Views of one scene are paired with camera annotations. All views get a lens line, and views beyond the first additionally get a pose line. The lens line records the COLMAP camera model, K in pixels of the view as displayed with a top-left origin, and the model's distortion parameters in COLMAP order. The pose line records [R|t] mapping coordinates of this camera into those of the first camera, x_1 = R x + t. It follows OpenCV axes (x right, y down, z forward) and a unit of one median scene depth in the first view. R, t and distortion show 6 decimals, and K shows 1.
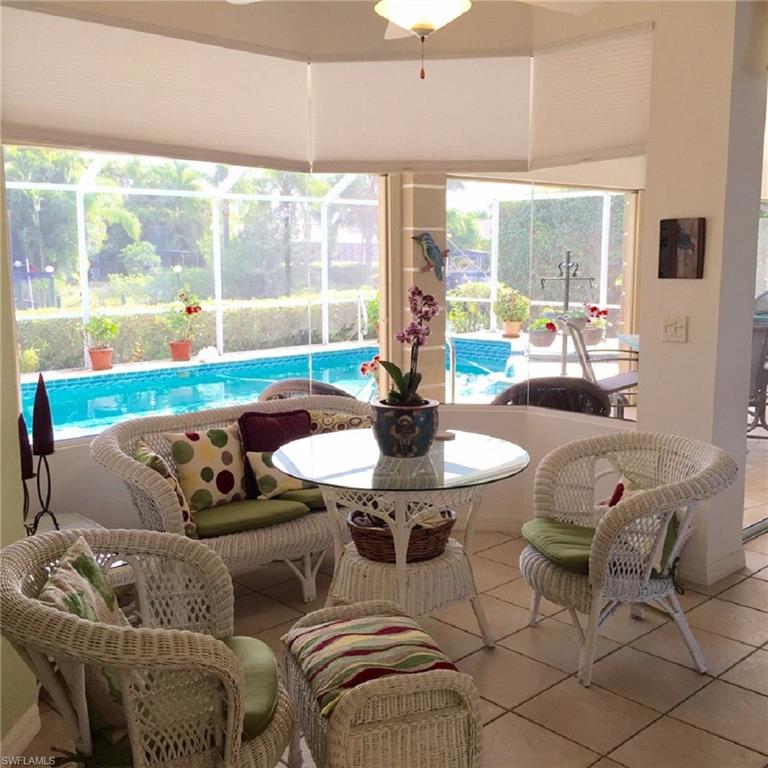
lens RADIAL K [[880.7, 0, 384.0], [0, 880.7, 384.0], [0, 0, 1]] dist [0.065364, -0.039837]
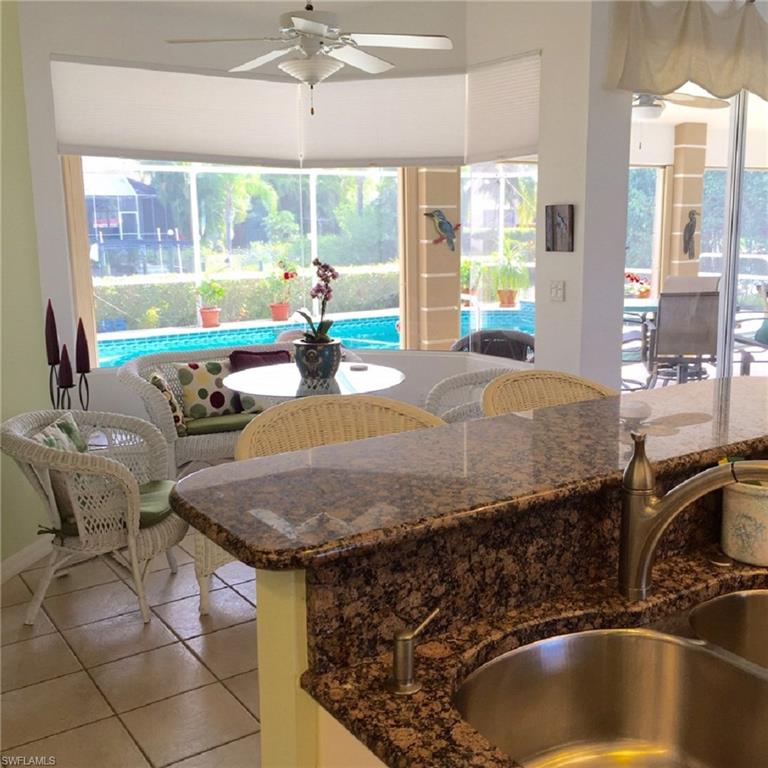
lens RADIAL K [[880.7, 0, 384.0], [0, 880.7, 384.0], [0, 0, 1]] dist [0.065364, -0.039837]
pose [[0.985996, 0.024163, -0.165011, 0.178444], [-0.017904, 0.999066, 0.039317, 0.015915], [0.165807, -0.035812, 0.985508, -0.184198]]
